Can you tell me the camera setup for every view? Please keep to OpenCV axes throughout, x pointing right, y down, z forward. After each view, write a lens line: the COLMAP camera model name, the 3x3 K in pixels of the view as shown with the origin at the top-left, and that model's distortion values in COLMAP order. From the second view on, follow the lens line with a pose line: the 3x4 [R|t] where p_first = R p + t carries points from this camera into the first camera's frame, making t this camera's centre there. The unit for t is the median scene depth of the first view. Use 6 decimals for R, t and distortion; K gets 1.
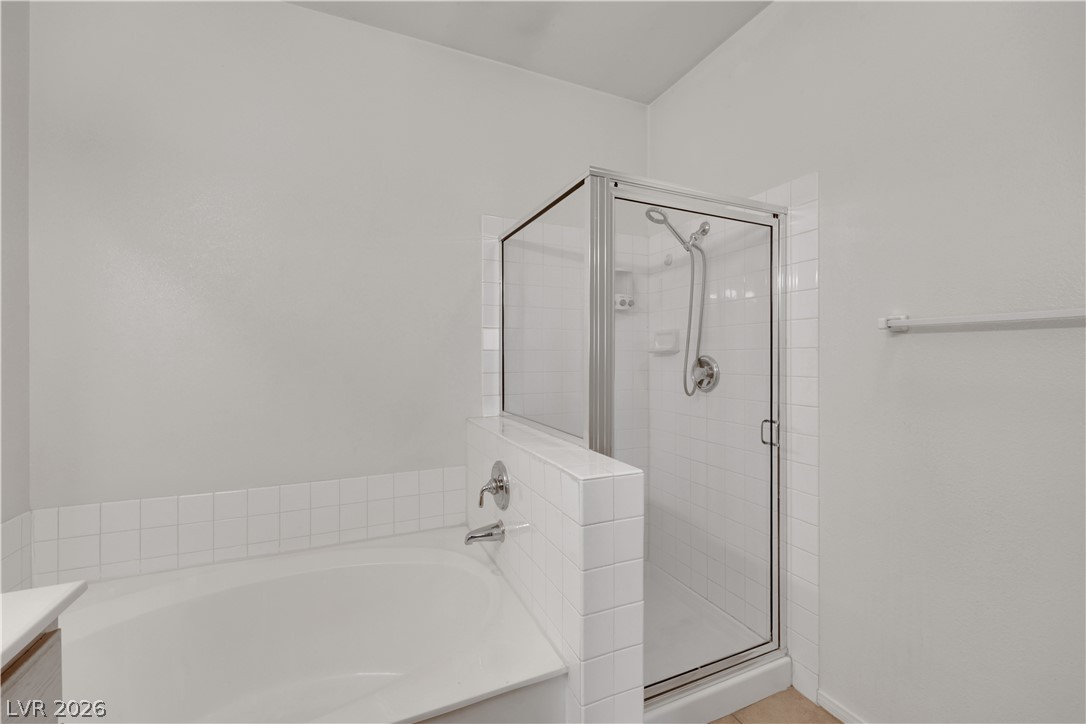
lens RADIAL K [[443.7, 0, 543.3], [0, 443.7, 357.7], [0, 0, 1]] dist [-0.001913, -0.000154]
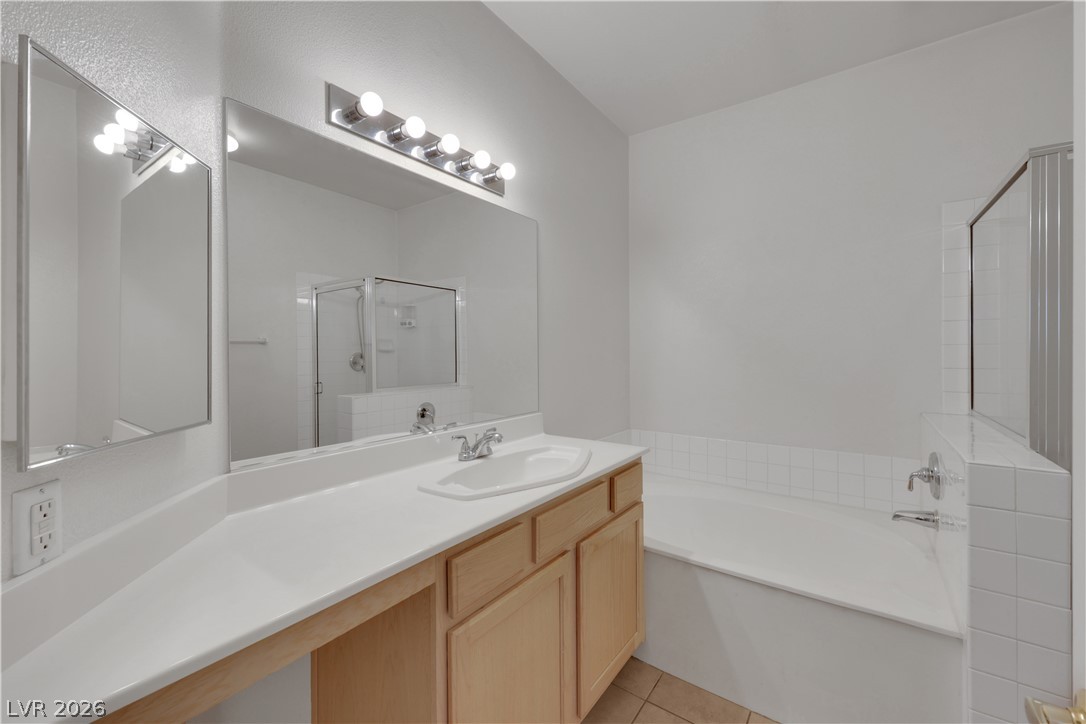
lens RADIAL K [[443.7, 0, 543.3], [0, 443.7, 357.7], [0, 0, 1]] dist [-0.001913, -0.000154]
pose [[0.503854, 0.005163, -0.863773, 0.339830], [0.004405, 0.999954, 0.008547, -0.000638], [0.863777, -0.008111, 0.503808, -0.314445]]
